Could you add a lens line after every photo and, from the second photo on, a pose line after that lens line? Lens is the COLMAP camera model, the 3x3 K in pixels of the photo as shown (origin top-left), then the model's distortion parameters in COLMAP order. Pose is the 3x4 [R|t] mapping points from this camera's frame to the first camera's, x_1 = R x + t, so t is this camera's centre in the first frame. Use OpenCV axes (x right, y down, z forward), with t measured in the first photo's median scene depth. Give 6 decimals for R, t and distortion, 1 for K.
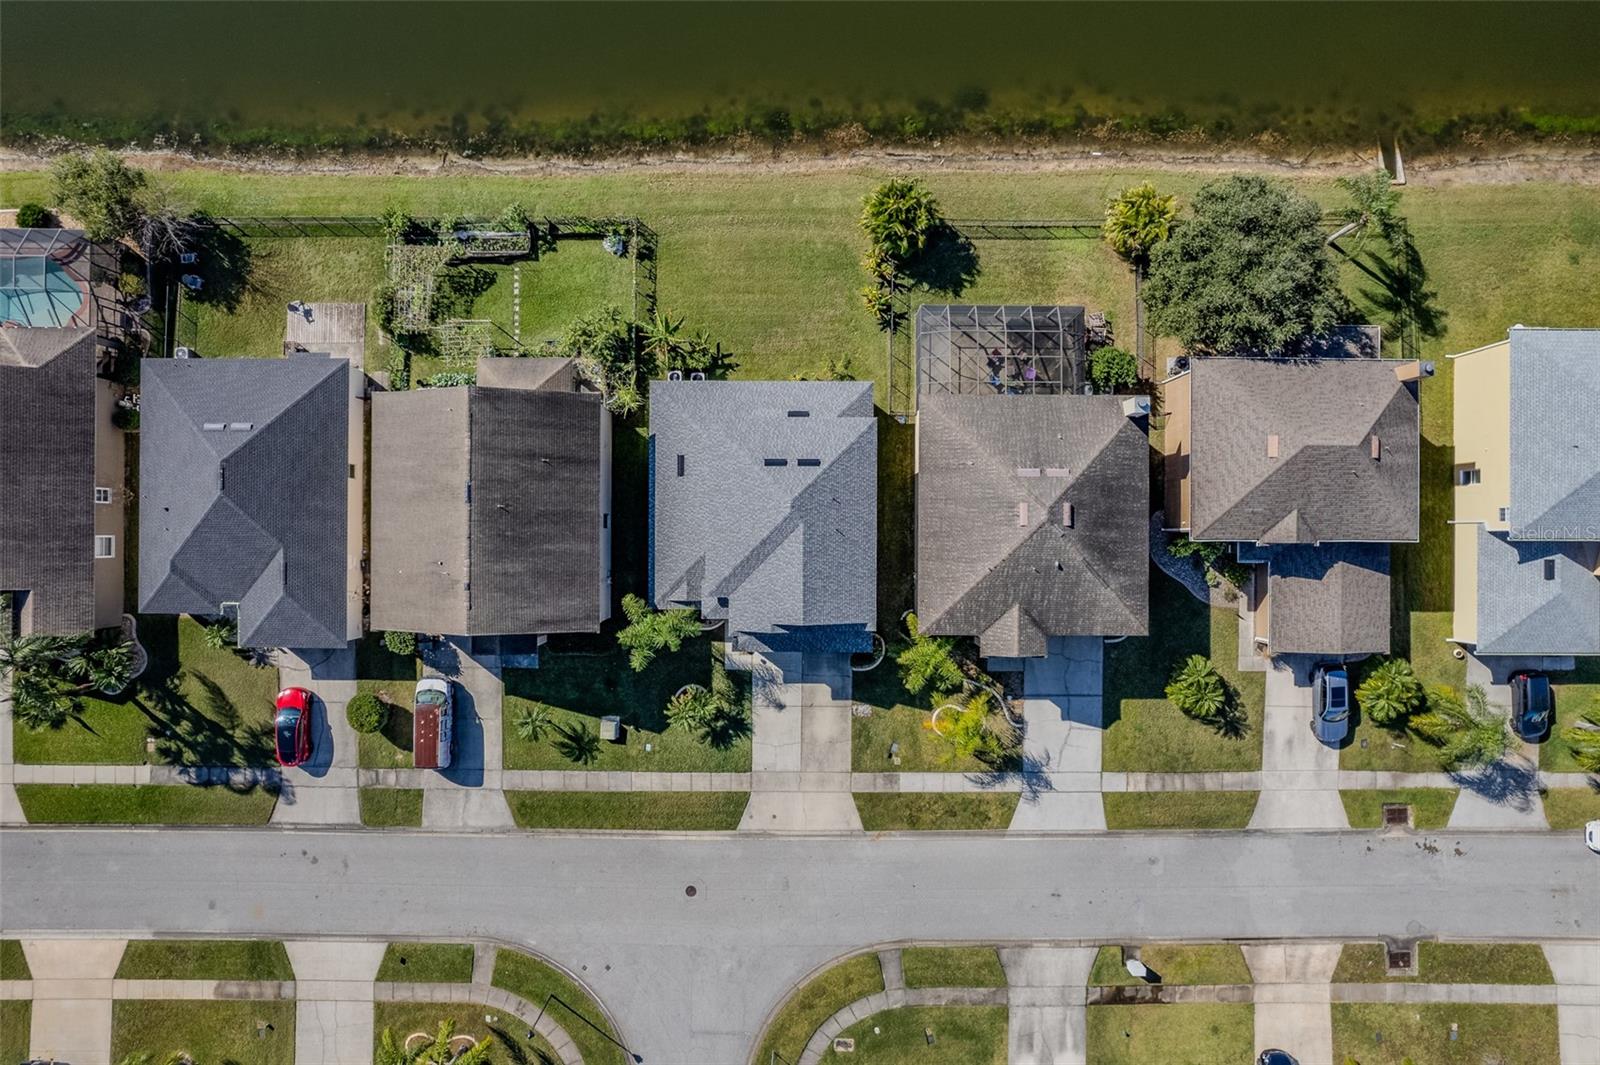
lens RADIAL K [[1040.6, 0, 804.0], [0, 1040.6, 534.0], [0, 0, 1]] dist [-0.076754, 0.065857]
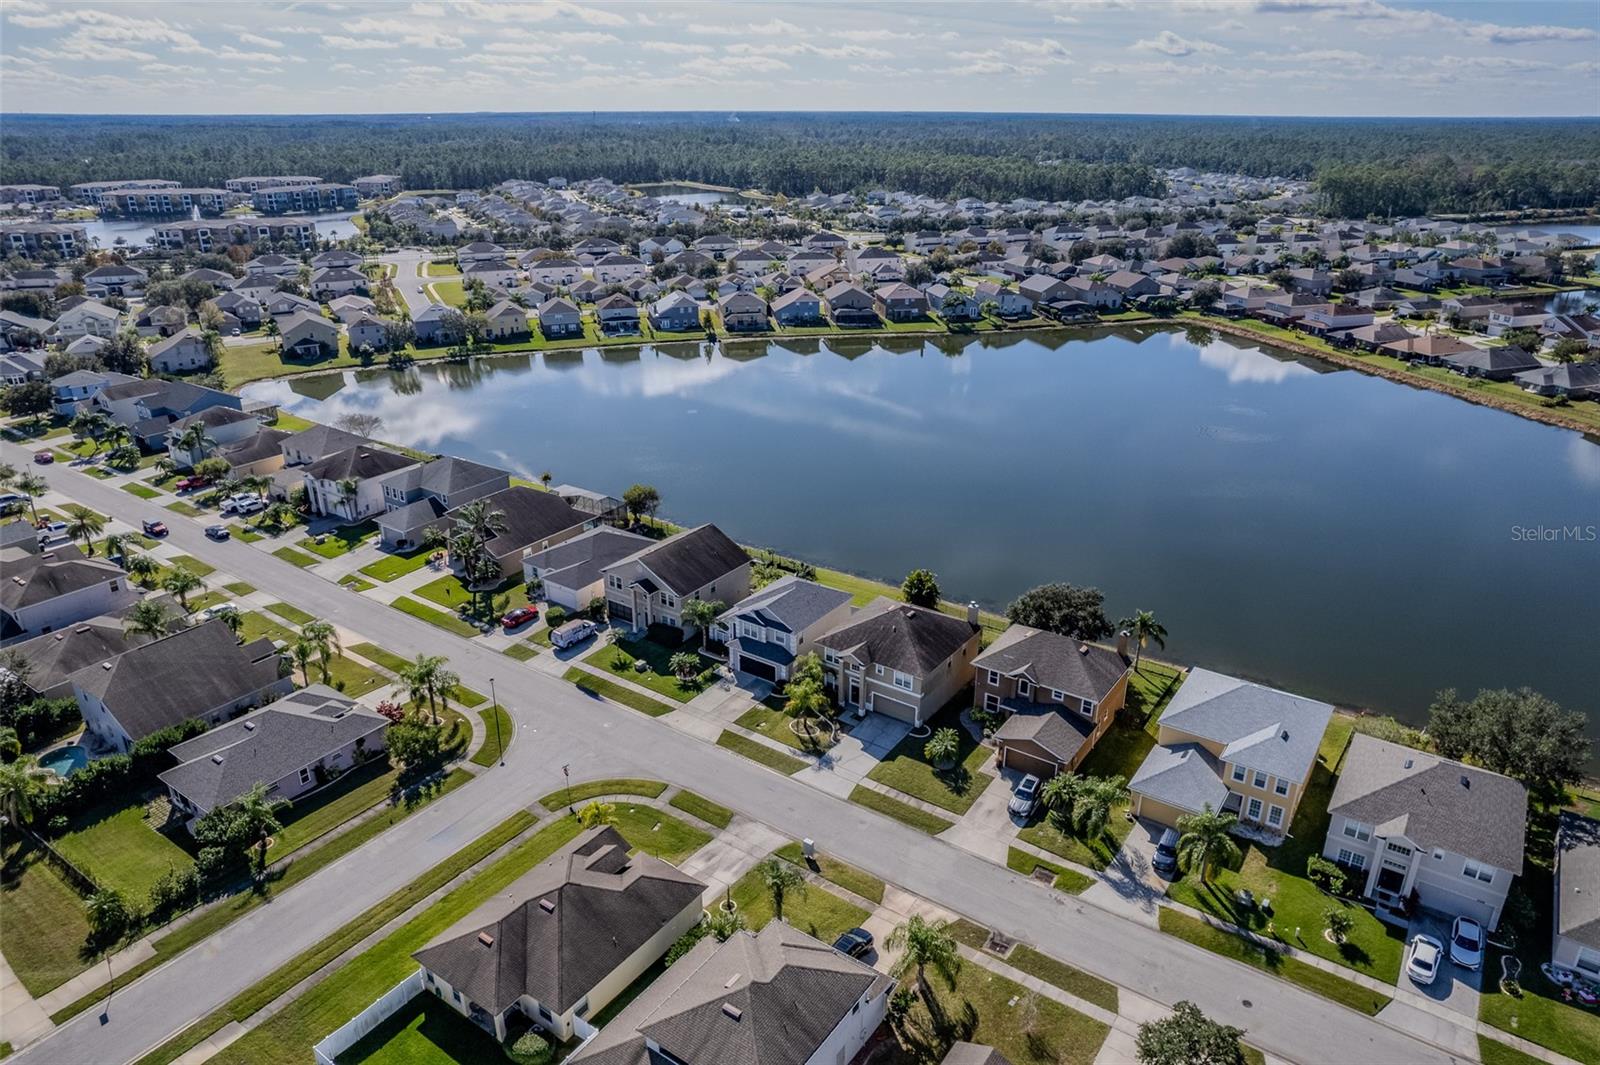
lens RADIAL K [[1040.6, 0, 804.0], [0, 1040.6, 534.0], [0, 0, 1]] dist [-0.076754, 0.065857]
pose [[0.821611, 0.217256, -0.527026, 0.927022], [-0.570049, 0.313562, -0.759423, 1.303605], [0.000266, 0.924380, 0.381472, 0.109719]]
